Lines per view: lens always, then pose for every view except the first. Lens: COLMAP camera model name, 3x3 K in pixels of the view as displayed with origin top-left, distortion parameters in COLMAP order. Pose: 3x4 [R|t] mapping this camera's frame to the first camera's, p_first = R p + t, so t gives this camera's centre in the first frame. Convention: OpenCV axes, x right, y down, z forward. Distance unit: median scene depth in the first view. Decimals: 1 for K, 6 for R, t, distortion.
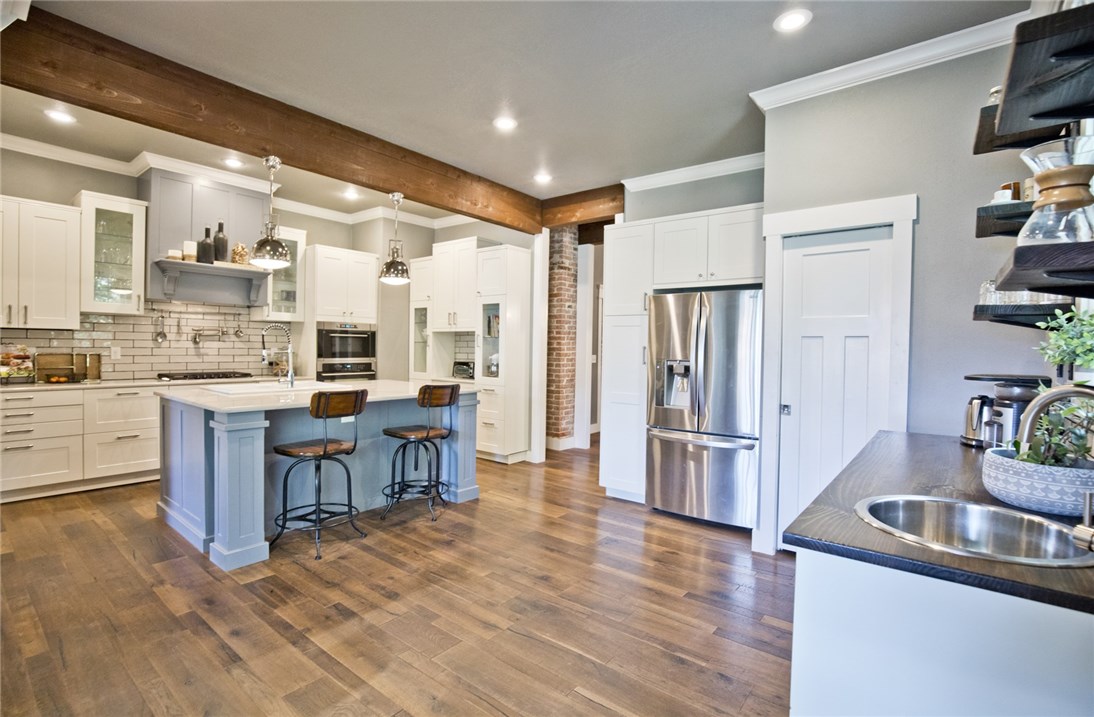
lens RADIAL K [[518.5, 0, 554.3], [0, 518.5, 355.7], [0, 0, 1]] dist [-0.027669, 0.002986]
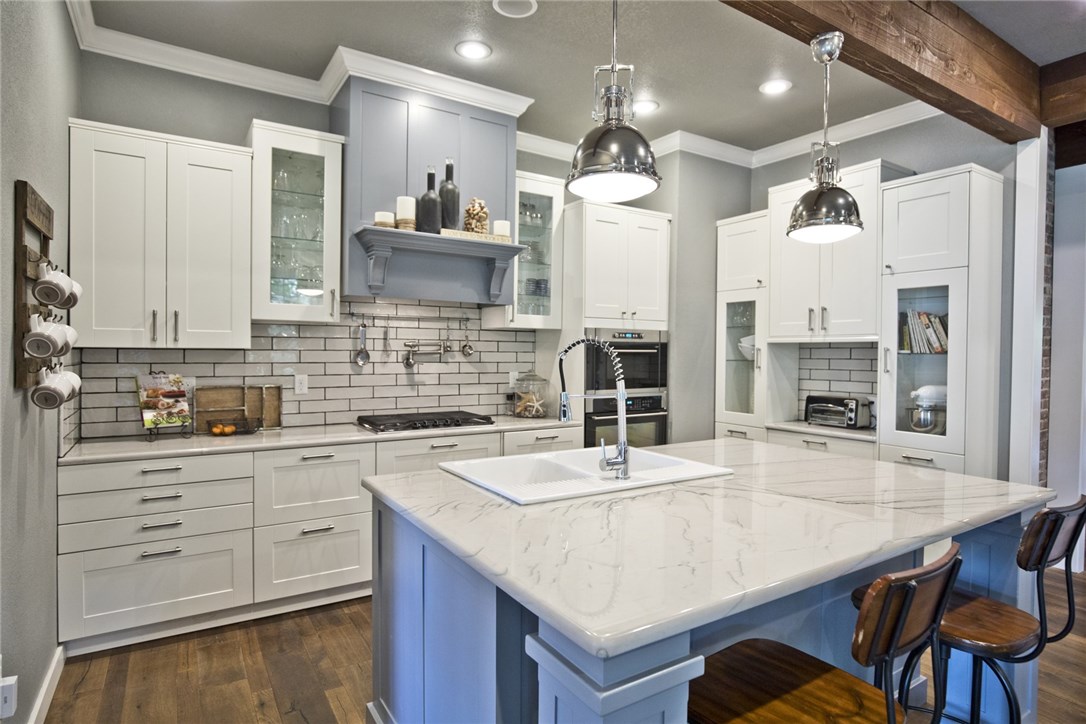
lens RADIAL K [[587.2, 0, 537.9], [0, 587.2, 362.8], [0, 0, 1]] dist [-0.021791, 0.000521]
pose [[0.942975, 0.001126, -0.332862, -0.327554], [-0.001004, 0.999999, 0.000540, -0.030975], [0.332862, -0.000175, 0.942975, 0.393580]]
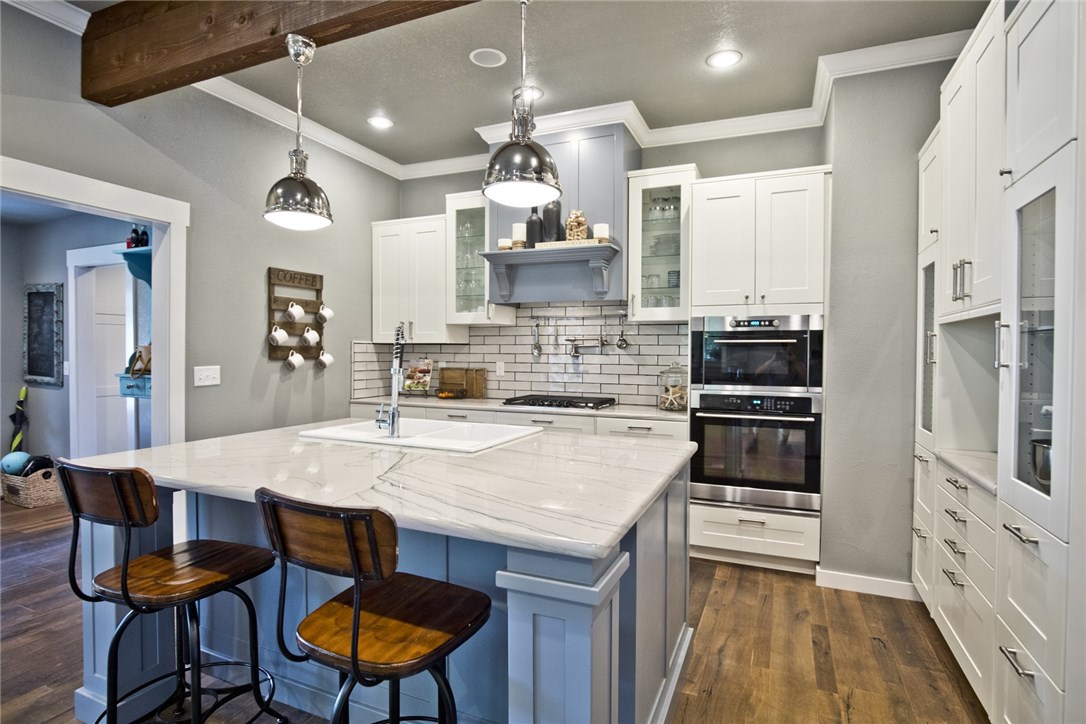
lens RADIAL K [[549.9, 0, 539.7], [0, 549.9, 359.9], [0, 0, 1]] dist [-0.030001, 0.002257]
pose [[0.250398, 0.000181, -0.968143, 0.081141], [-0.020870, 0.999769, -0.005210, -0.016387], [0.967918, 0.021510, 0.250344, 0.791581]]
